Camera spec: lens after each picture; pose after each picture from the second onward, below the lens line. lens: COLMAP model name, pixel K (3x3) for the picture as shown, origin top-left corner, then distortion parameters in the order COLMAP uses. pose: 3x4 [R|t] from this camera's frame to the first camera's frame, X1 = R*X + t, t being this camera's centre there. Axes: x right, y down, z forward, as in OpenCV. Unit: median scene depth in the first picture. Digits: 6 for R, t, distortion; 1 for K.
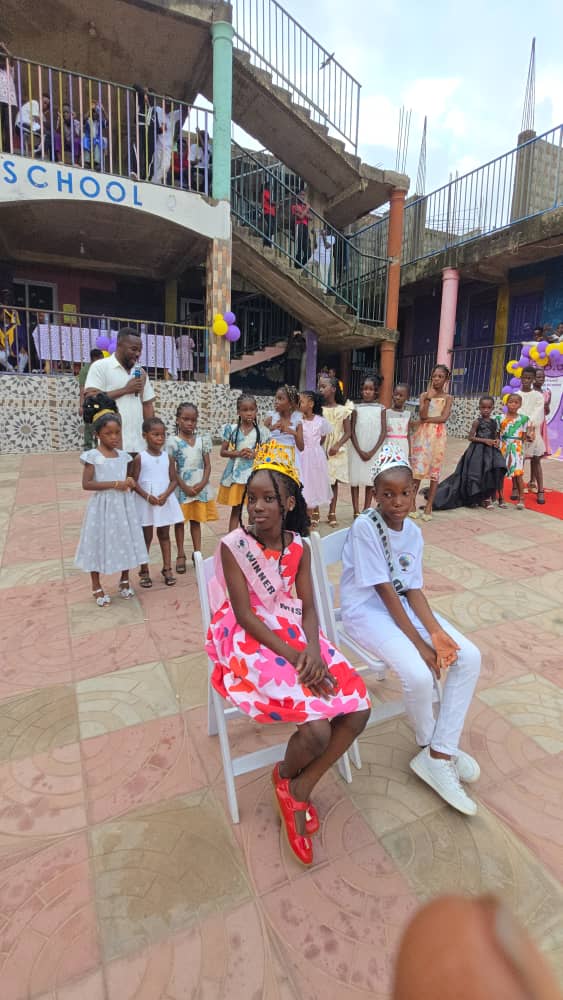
lens RADIAL K [[488.6, 0, 281.2], [0, 488.6, 493.0], [0, 0, 1]] dist [0.000208, -0.011341]
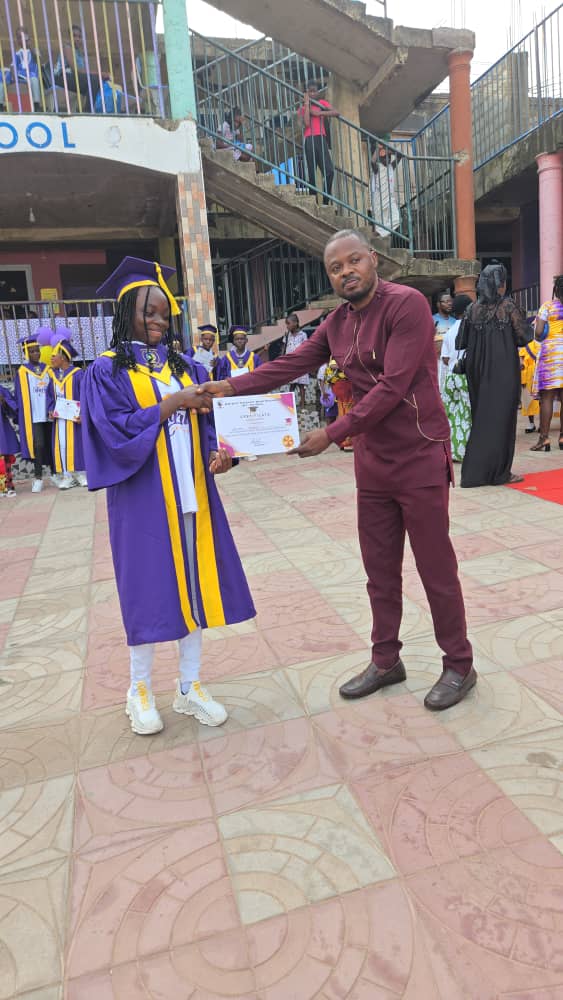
lens RADIAL K [[667.3, 0, 286.7], [0, 667.3, 503.6], [0, 0, 1]] dist [0.079375, -0.081078]
pose [[0.977122, -0.078962, -0.197478, 0.176149], [0.076643, 0.996870, -0.019369, 0.004650], [0.198389, 0.003790, 0.980116, 0.033184]]
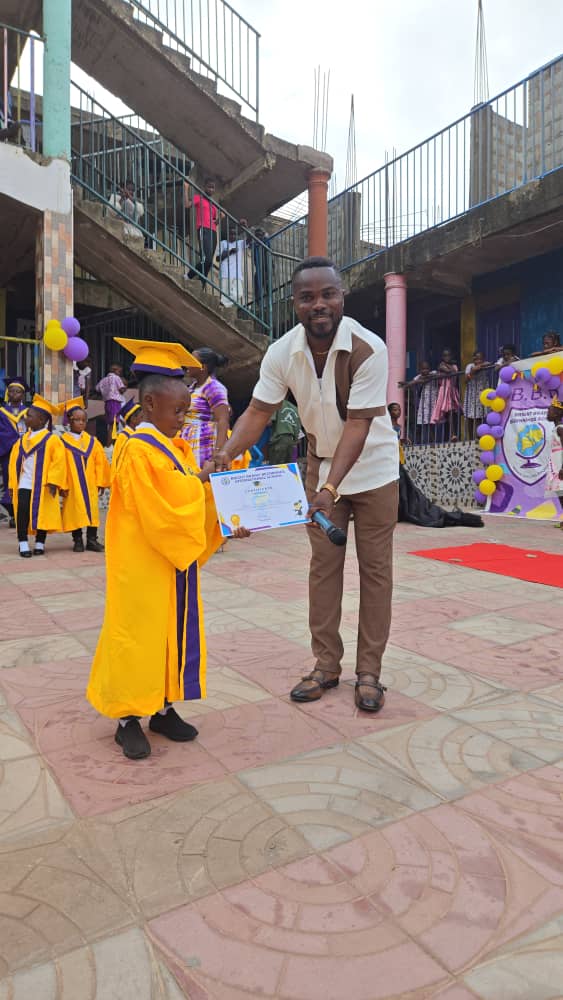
lens RADIAL K [[669.6, 0, 281.5], [0, 669.6, 500.0], [0, 0, 1]] dist [0.077017, -0.075744]
pose [[0.991348, -0.027074, 0.128439, 0.050348], [0.047839, 0.985719, -0.161458, 0.032052], [-0.122234, 0.166205, 0.978486, 0.110832]]
